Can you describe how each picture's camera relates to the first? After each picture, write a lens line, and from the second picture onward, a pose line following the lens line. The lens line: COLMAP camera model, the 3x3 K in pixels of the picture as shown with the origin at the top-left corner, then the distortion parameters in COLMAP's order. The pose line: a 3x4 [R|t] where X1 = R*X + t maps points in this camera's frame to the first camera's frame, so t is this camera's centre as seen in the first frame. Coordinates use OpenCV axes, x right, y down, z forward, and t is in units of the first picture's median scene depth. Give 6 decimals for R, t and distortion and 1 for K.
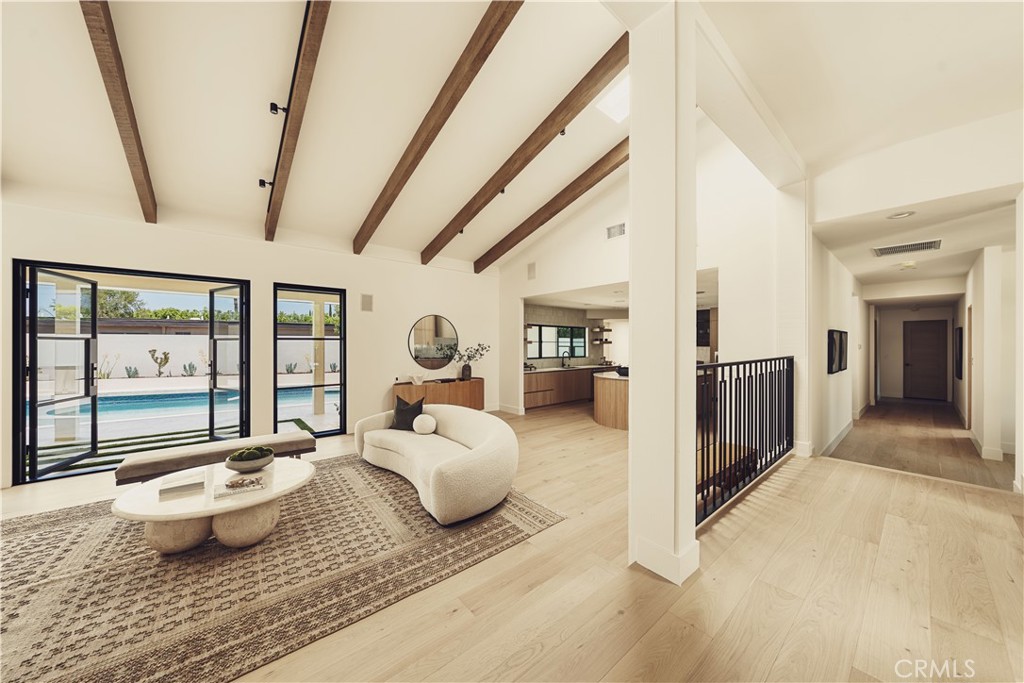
lens RADIAL K [[348.1, 0, 512.0], [0, 348.1, 341.5], [0, 0, 1]] dist [-0.000734, -0.000005]
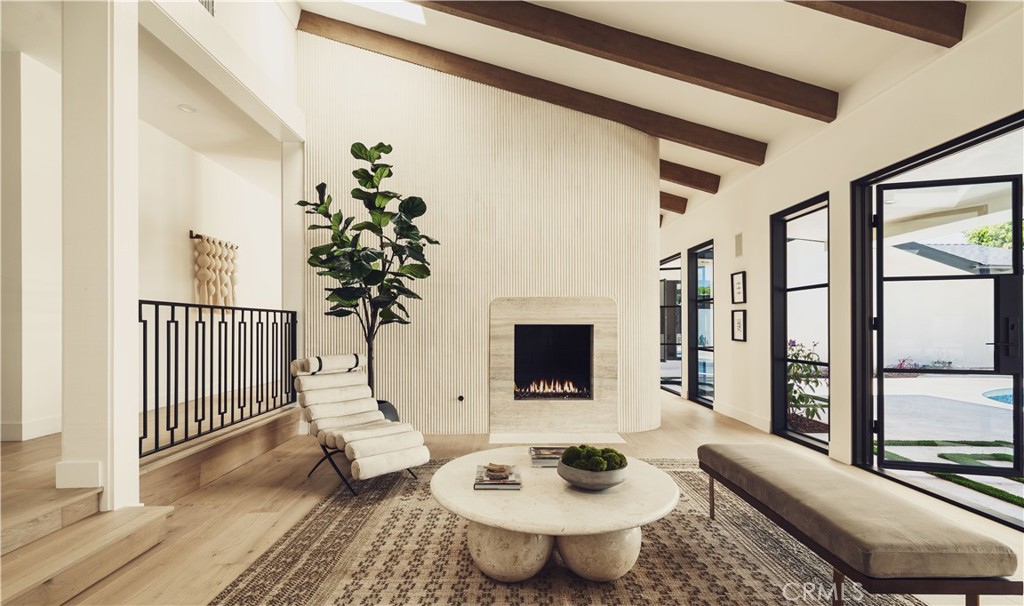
lens RADIAL K [[517.9, 0, 512.0], [0, 517.9, 303.0], [0, 0, 1]] dist [0.000984, 0.000297]
pose [[-0.633604, -0.034318, -0.772896, -0.031184], [0.001527, 0.998958, -0.045607, 0.129367], [0.773656, -0.030077, -0.632891, 1.530761]]
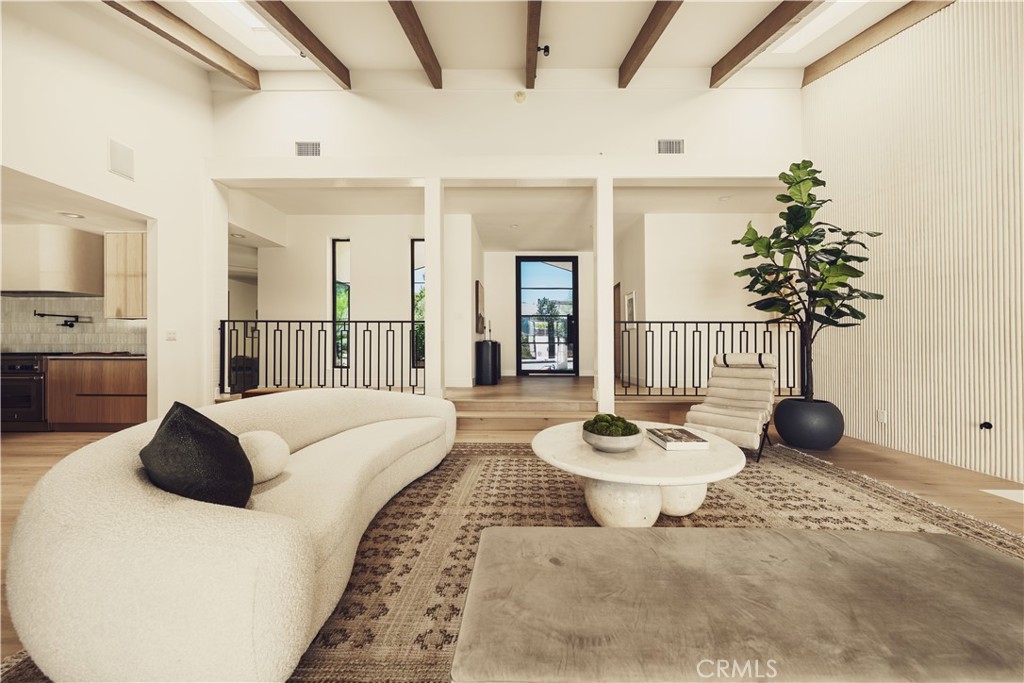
lens RADIAL K [[348.1, 0, 512.0], [0, 348.1, 341.5], [0, 0, 1]] dist [-0.000734, -0.000005]
pose [[-0.747187, 0.004714, 0.664598, -1.126419], [-0.003485, 0.999933, -0.011011, 0.182843], [-0.664605, -0.010544, -0.747120, 1.743367]]
